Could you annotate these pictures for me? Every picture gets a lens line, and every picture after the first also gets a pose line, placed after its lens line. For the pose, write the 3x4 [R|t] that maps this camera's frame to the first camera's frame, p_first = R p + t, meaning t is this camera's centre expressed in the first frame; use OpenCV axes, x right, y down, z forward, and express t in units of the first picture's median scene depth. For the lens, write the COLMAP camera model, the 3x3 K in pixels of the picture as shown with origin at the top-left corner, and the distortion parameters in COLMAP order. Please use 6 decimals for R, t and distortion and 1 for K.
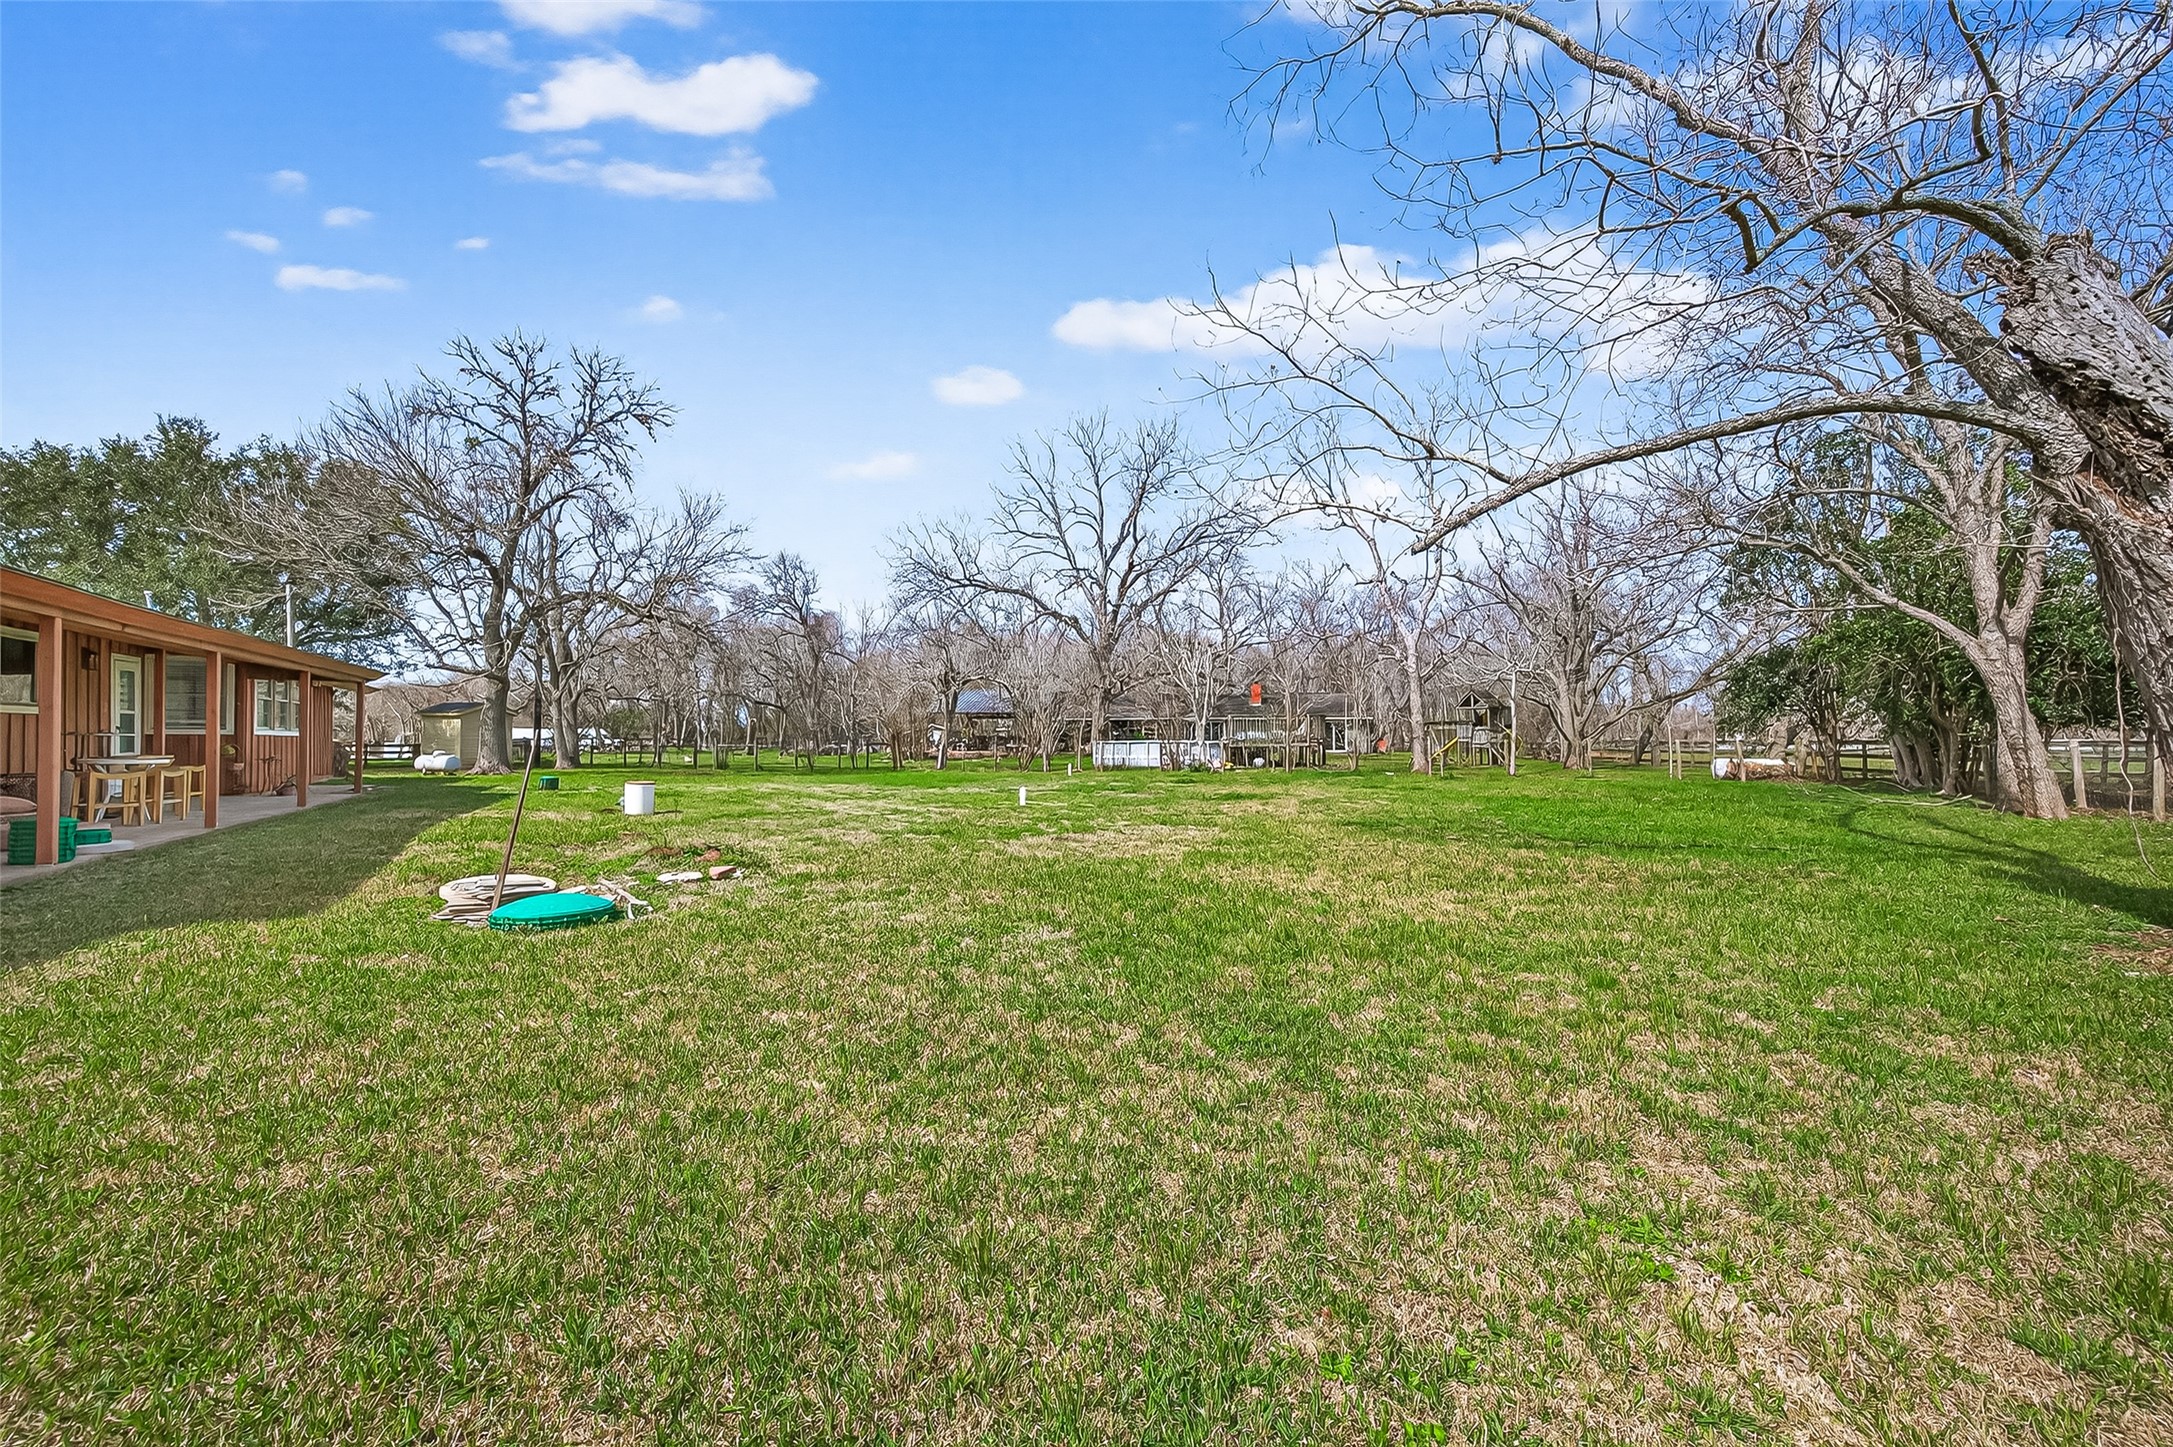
lens RADIAL K [[852.4, 0, 1091.1], [0, 852.4, 731.4], [0, 0, 1]] dist [0.000624, 0.000021]
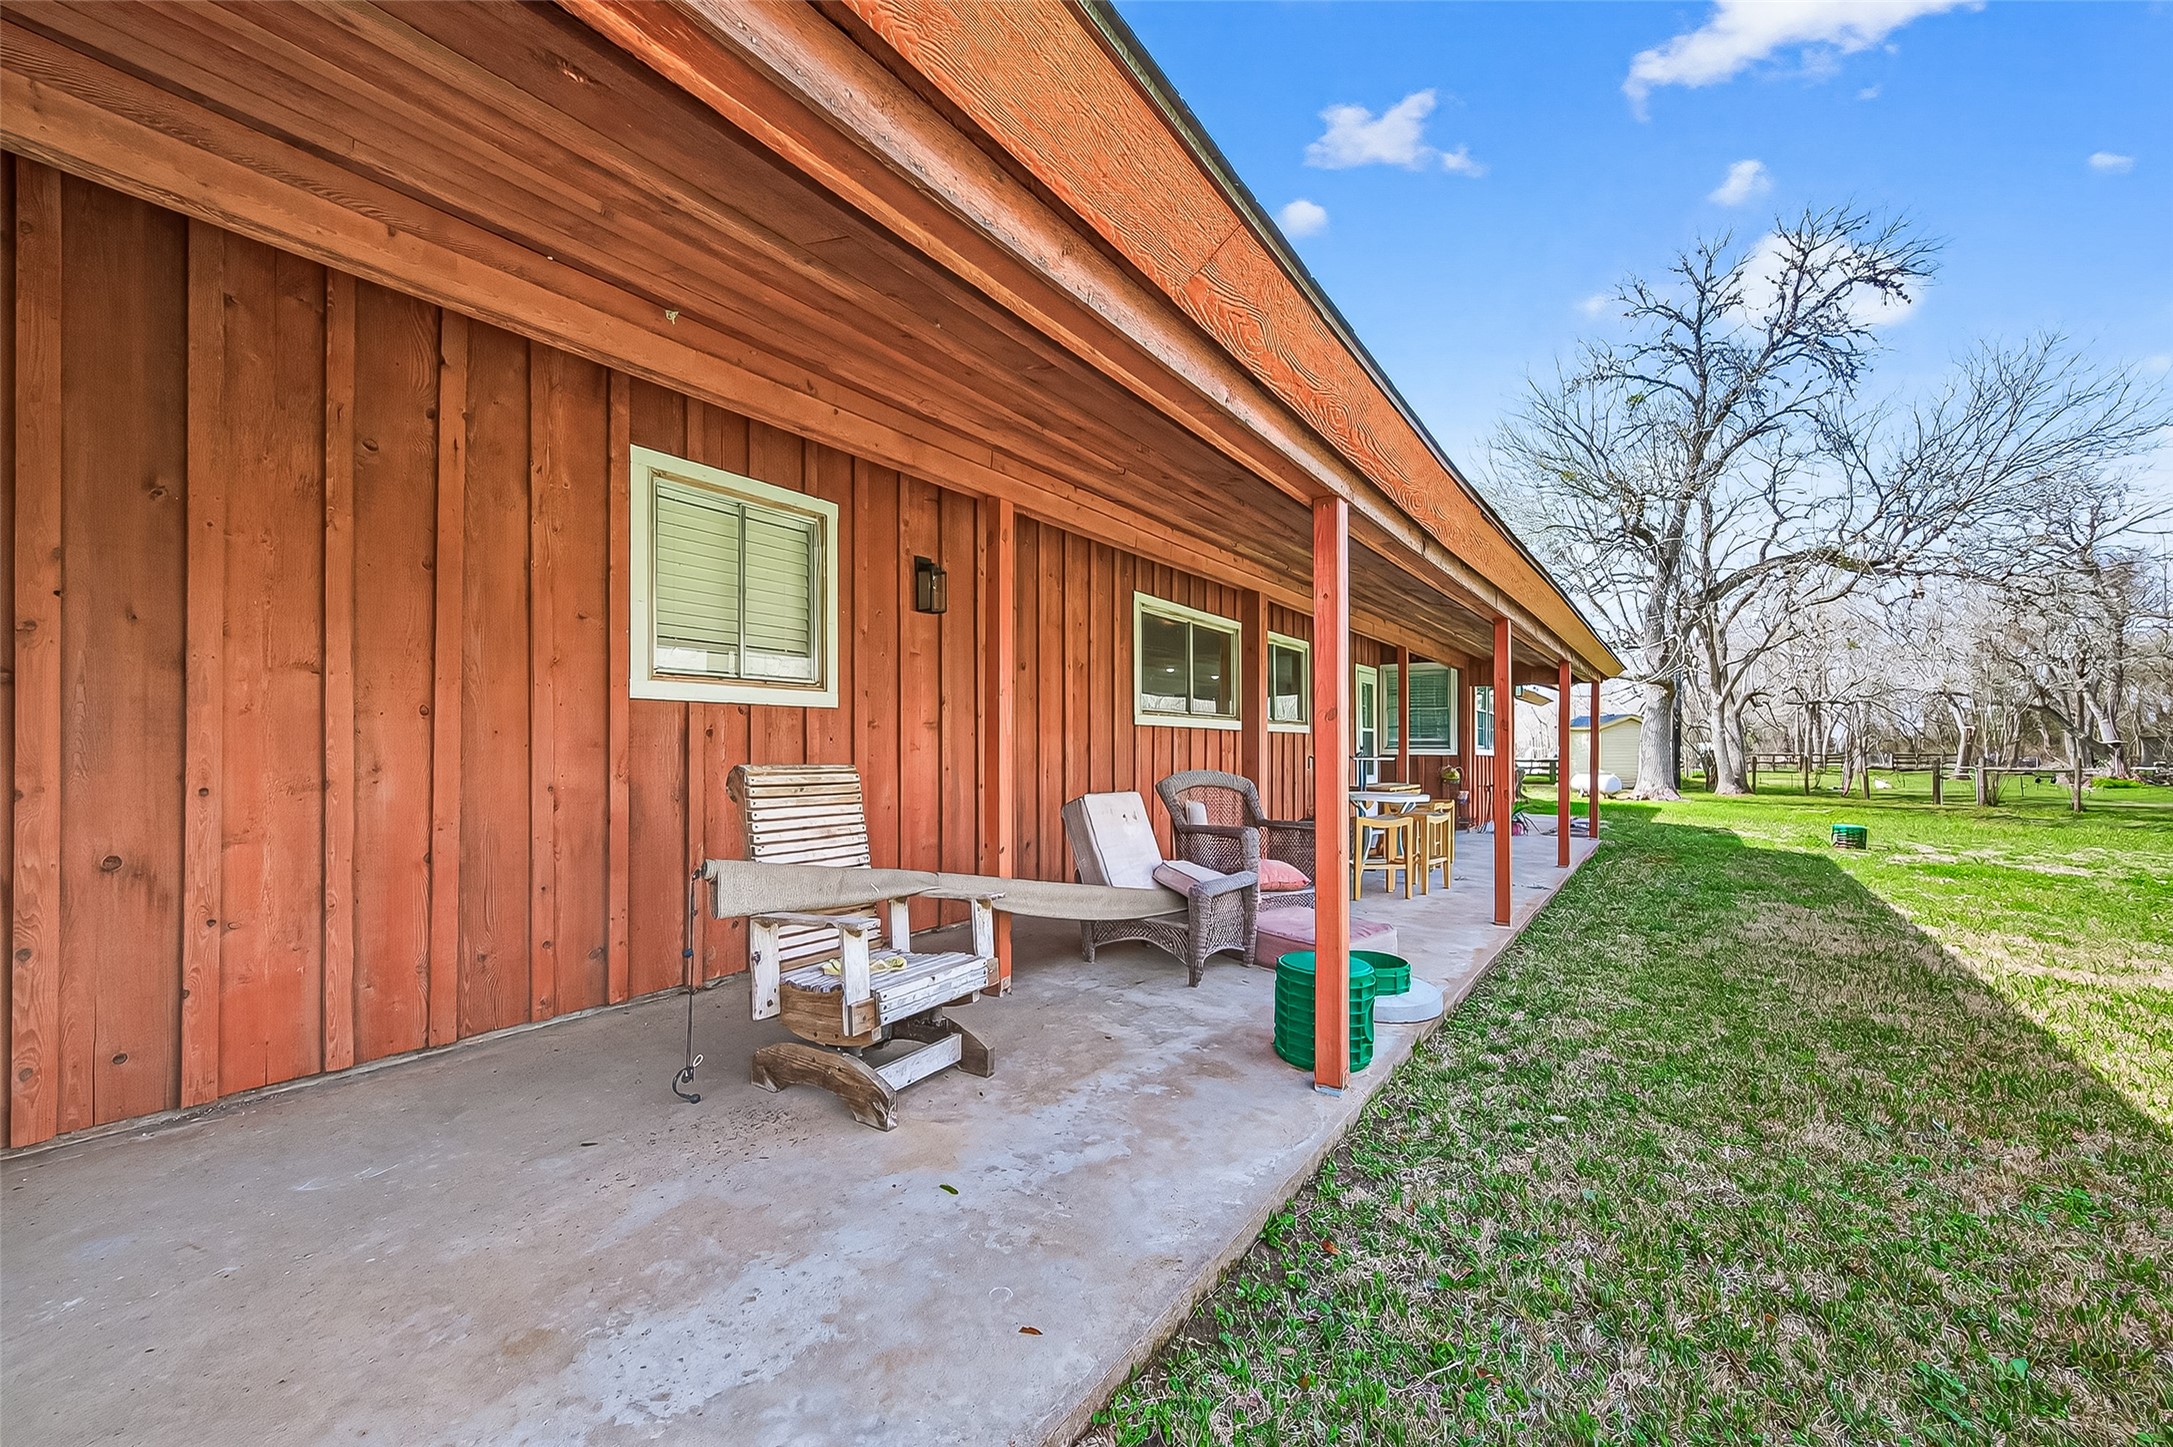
lens RADIAL K [[852.4, 0, 1091.1], [0, 852.4, 731.4], [0, 0, 1]] dist [0.000624, 0.000021]
pose [[0.428513, -0.018563, -0.903345, -0.199232], [0.003958, 0.999818, -0.018668, -0.002413], [0.903527, 0.004424, 0.428508, 0.158971]]
